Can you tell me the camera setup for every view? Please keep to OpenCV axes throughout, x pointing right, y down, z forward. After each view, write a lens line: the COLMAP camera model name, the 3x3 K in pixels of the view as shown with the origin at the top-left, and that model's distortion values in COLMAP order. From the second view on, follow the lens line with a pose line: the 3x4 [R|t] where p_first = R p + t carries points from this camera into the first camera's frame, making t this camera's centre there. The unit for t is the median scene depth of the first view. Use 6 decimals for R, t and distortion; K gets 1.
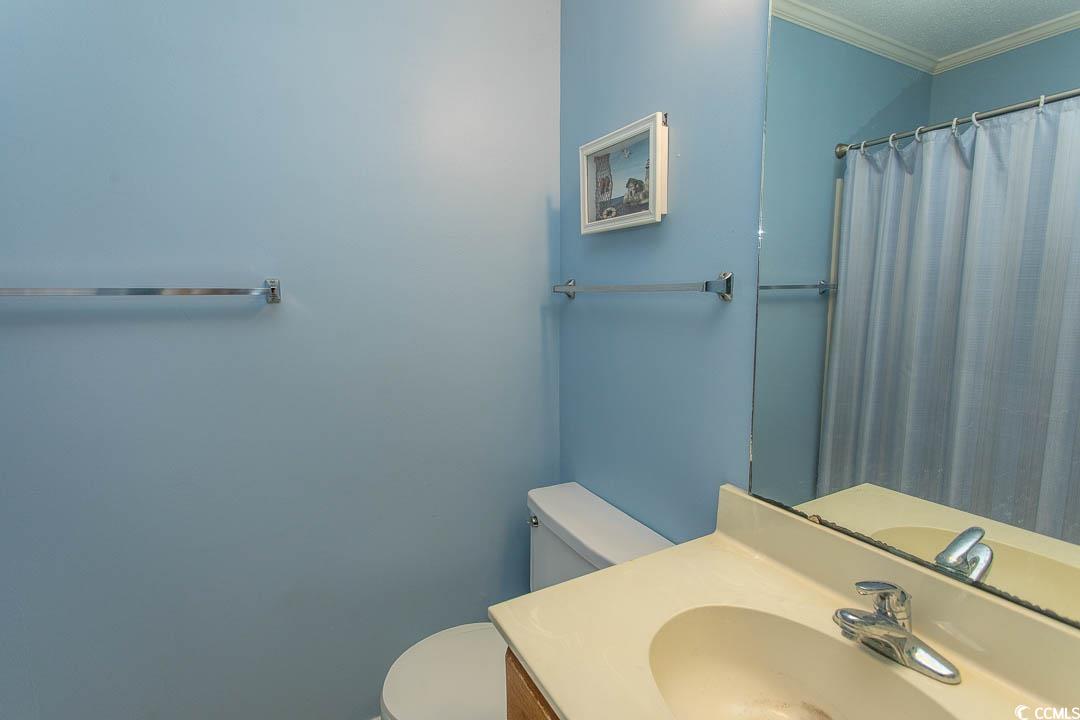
lens RADIAL K [[506.7, 0, 536.3], [0, 506.7, 353.9], [0, 0, 1]] dist [0.000822, 0.000120]
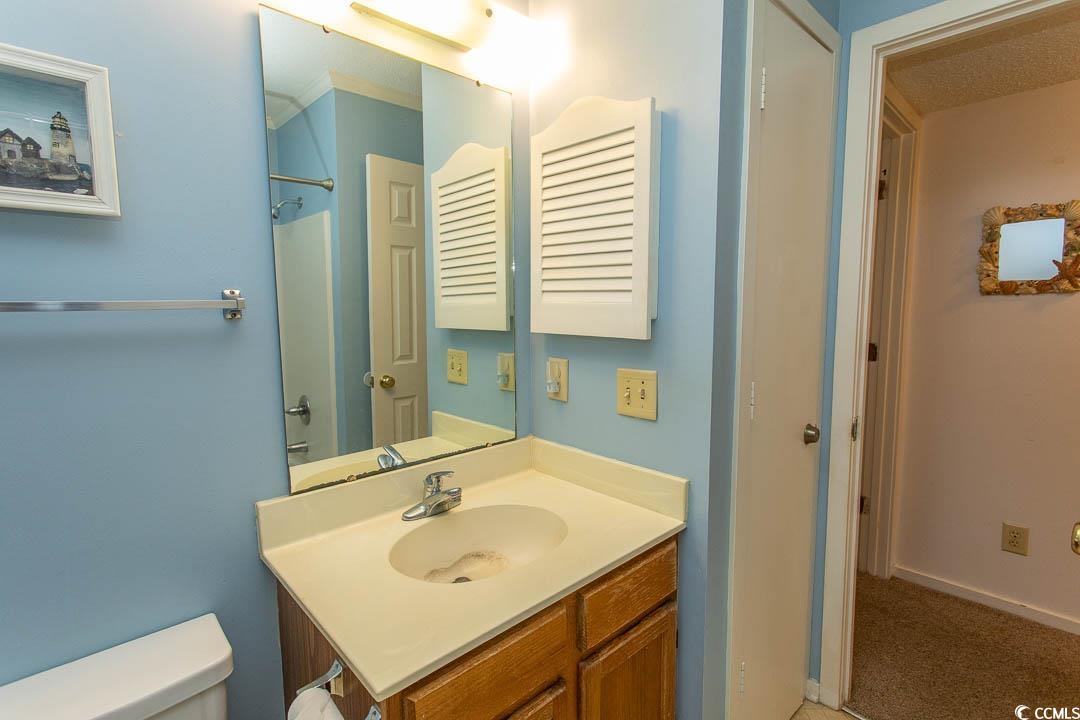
lens RADIAL K [[506.7, 0, 536.3], [0, 506.7, 353.9], [0, 0, 1]] dist [0.000822, 0.000120]
pose [[-0.249987, -0.085978, 0.964424, -0.844816], [0.129215, 0.984178, 0.121233, -0.097809], [-0.959588, 0.154924, -0.234923, 0.809703]]
